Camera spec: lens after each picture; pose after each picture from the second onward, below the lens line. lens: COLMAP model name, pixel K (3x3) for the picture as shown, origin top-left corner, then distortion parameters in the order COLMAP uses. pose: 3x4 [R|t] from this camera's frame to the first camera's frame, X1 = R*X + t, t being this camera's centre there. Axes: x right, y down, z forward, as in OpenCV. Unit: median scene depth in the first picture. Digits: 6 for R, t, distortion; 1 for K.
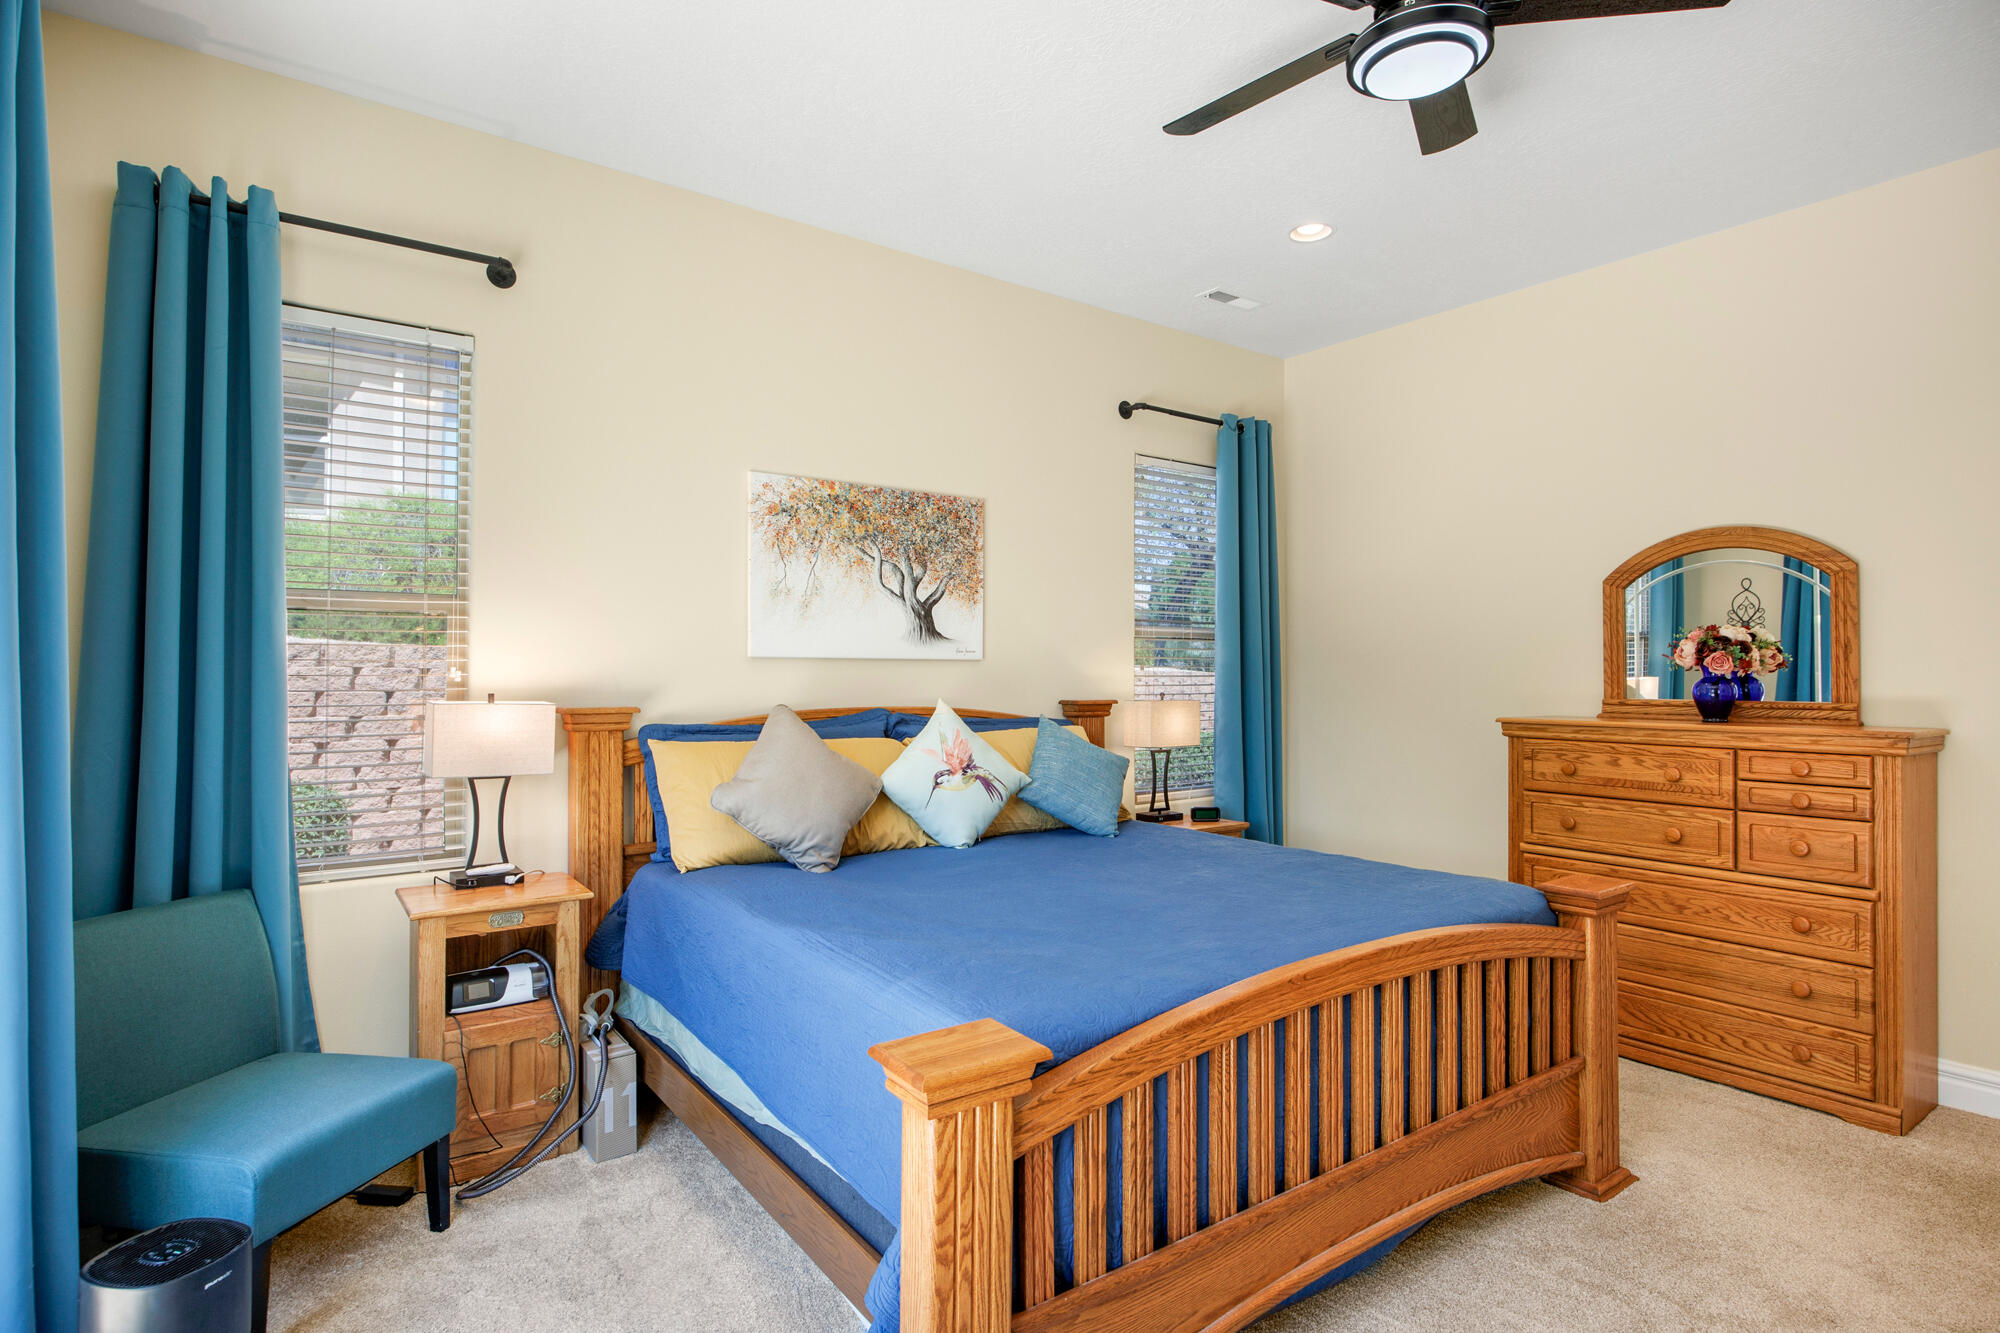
lens RADIAL K [[1035.9, 0, 1000.0], [0, 1035.9, 666.5], [0, 0, 1]] dist [-0.000542, 0.000371]
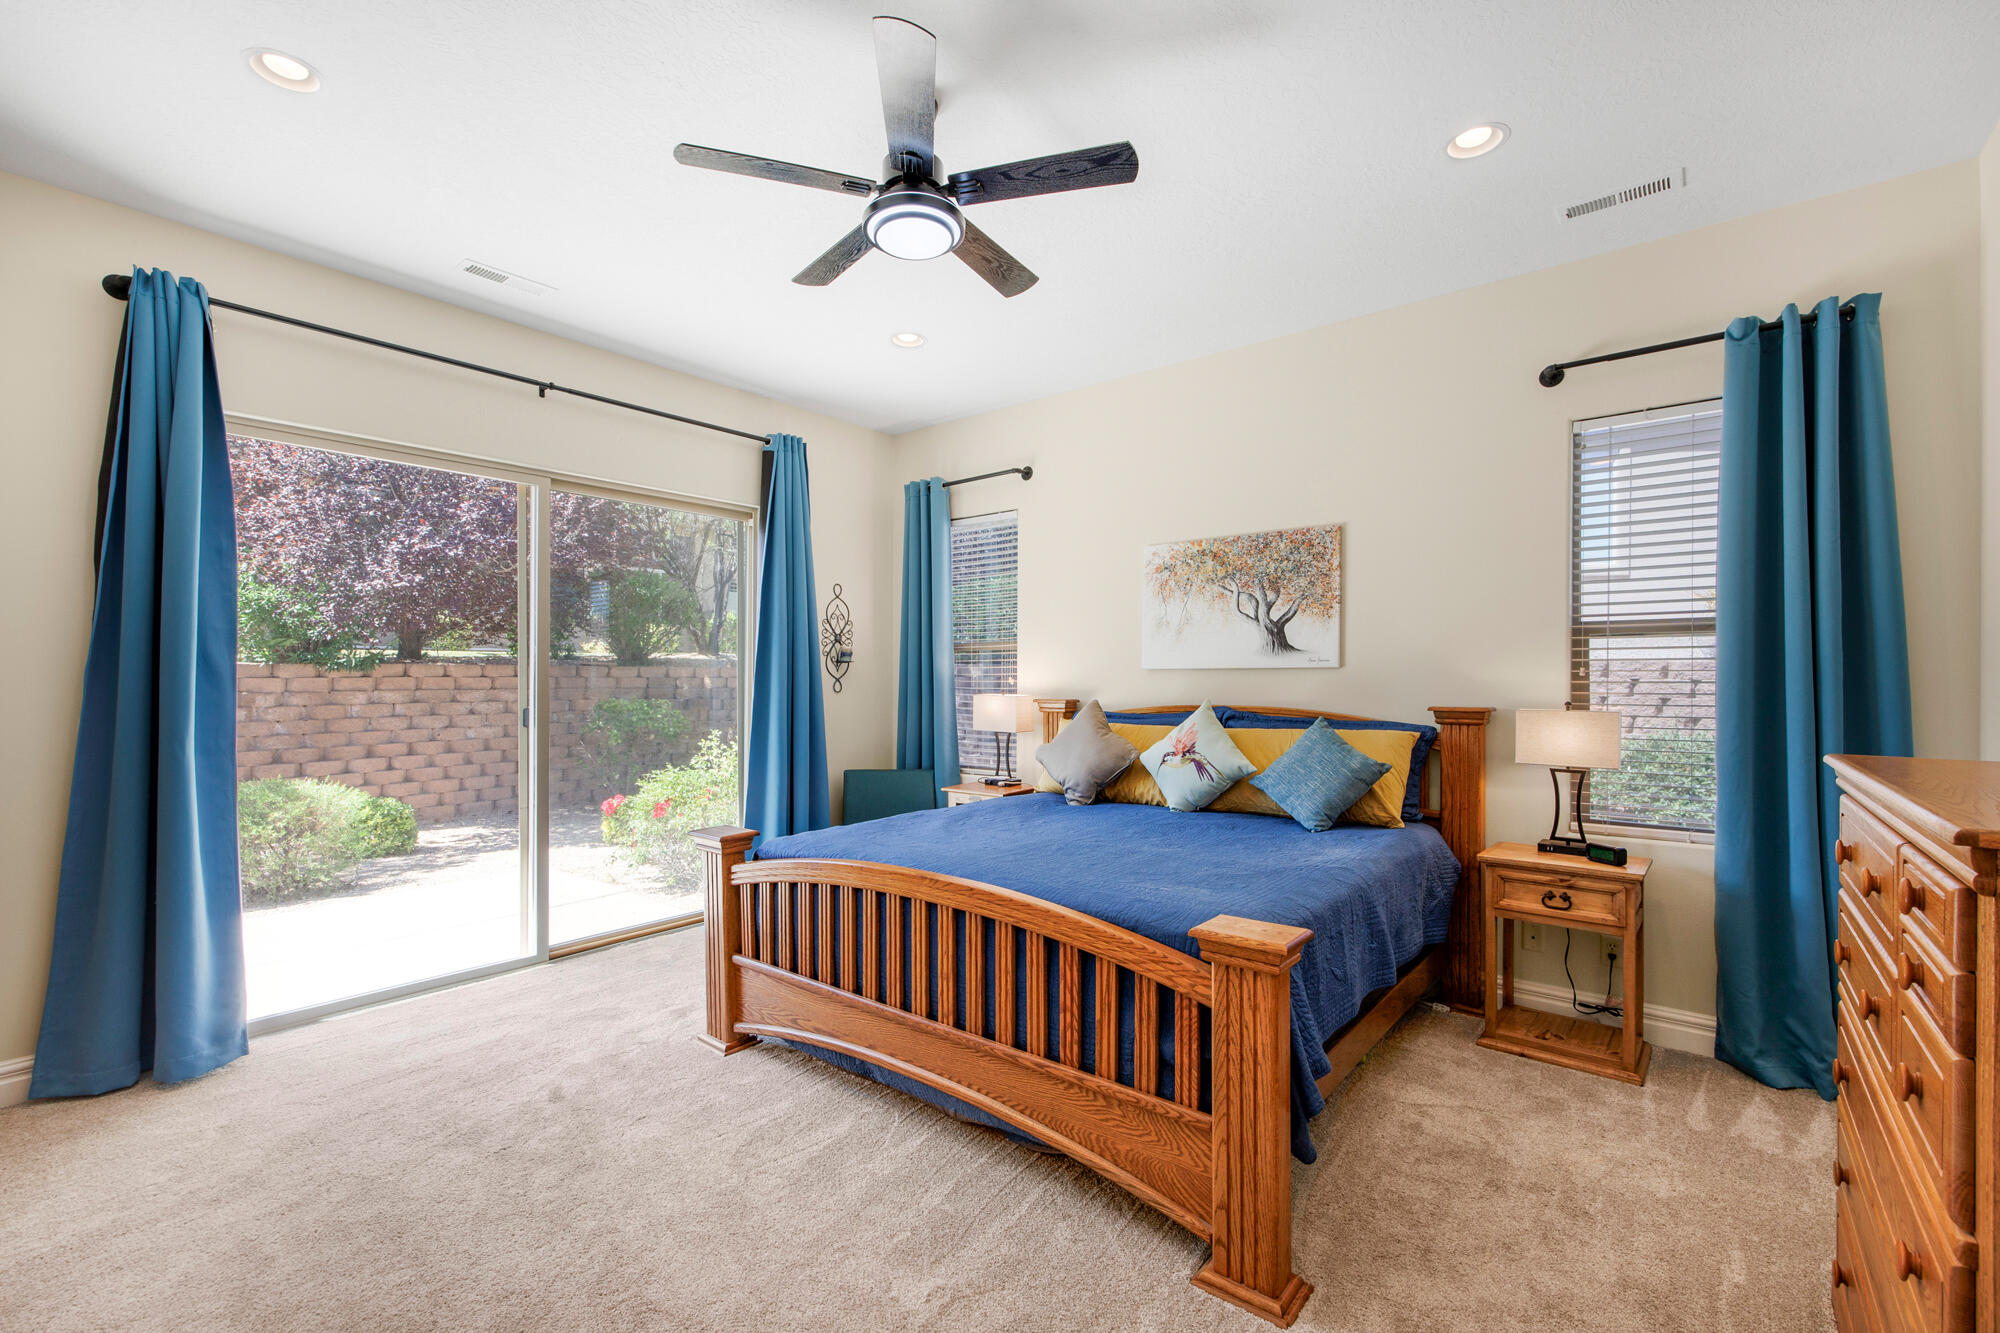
lens RADIAL K [[837.4, 0, 1004.5], [0, 837.4, 677.9], [0, 0, 1]] dist [0.002039, -0.000043]
pose [[0.255874, -0.004688, -0.966699, 0.835775], [0.008799, 0.999958, -0.002520, 0.004488], [0.966670, -0.007861, 0.255905, 0.457021]]
